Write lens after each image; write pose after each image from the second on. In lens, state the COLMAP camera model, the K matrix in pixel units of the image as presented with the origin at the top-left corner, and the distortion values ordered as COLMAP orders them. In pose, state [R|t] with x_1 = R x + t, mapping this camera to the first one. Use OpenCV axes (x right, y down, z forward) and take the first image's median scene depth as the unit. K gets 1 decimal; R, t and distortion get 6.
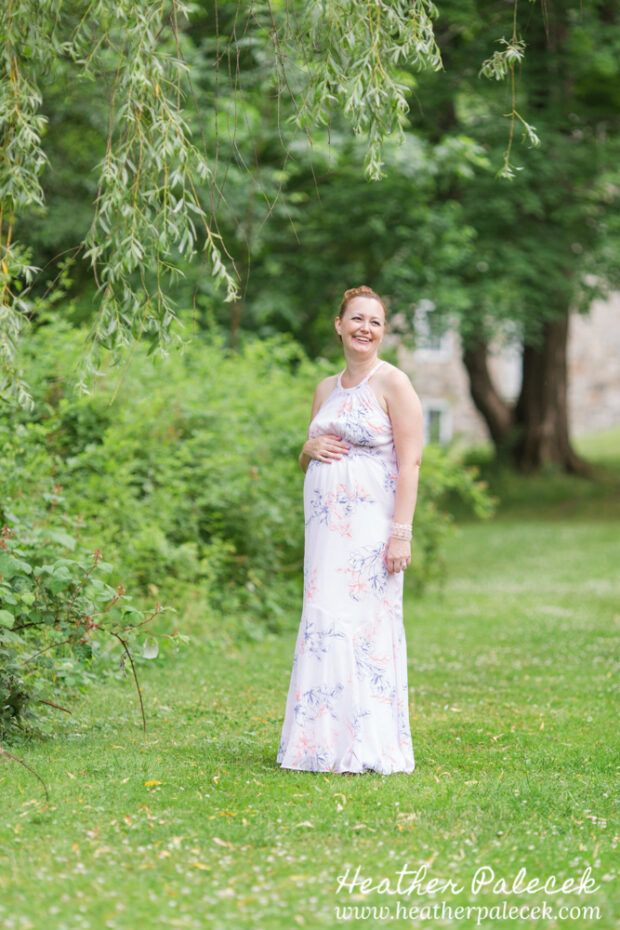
lens RADIAL K [[4211.1, 0, 311.7], [0, 4211.1, 463.2], [0, 0, 1]] dist [0.300618, 0.000000]
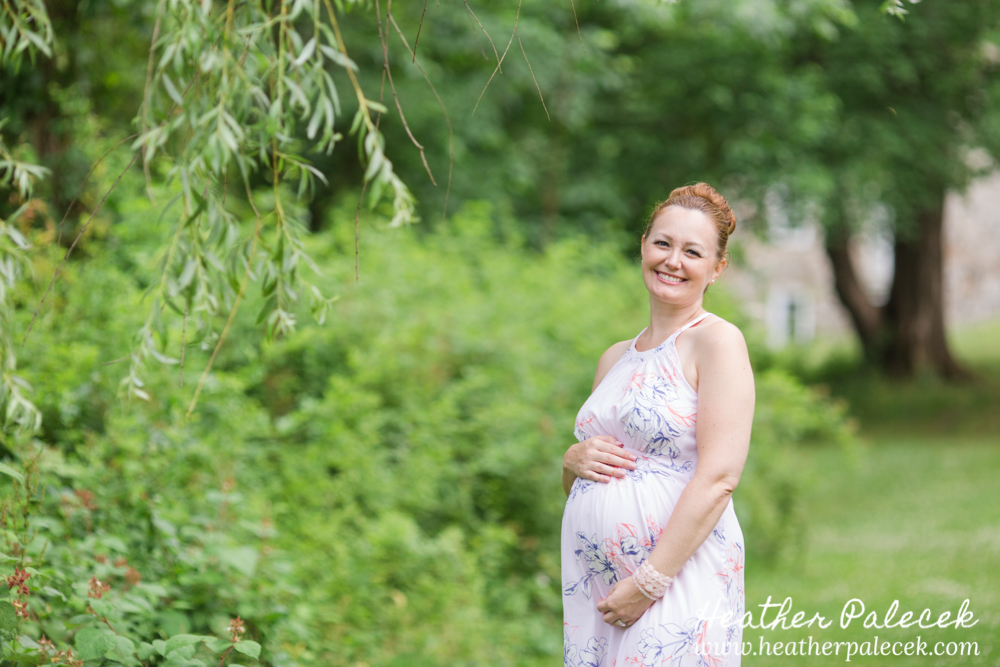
lens RADIAL K [[4528.0, 0, 499.0], [0, 4528.0, 336.0], [0, 0, 1]] dist [0.300618, 0.000000]
pose [[0.999344, -0.006471, -0.035647, 0.006689], [0.006319, 0.999970, -0.004392, -0.010345], [0.035674, 0.004164, 0.999355, 0.199003]]
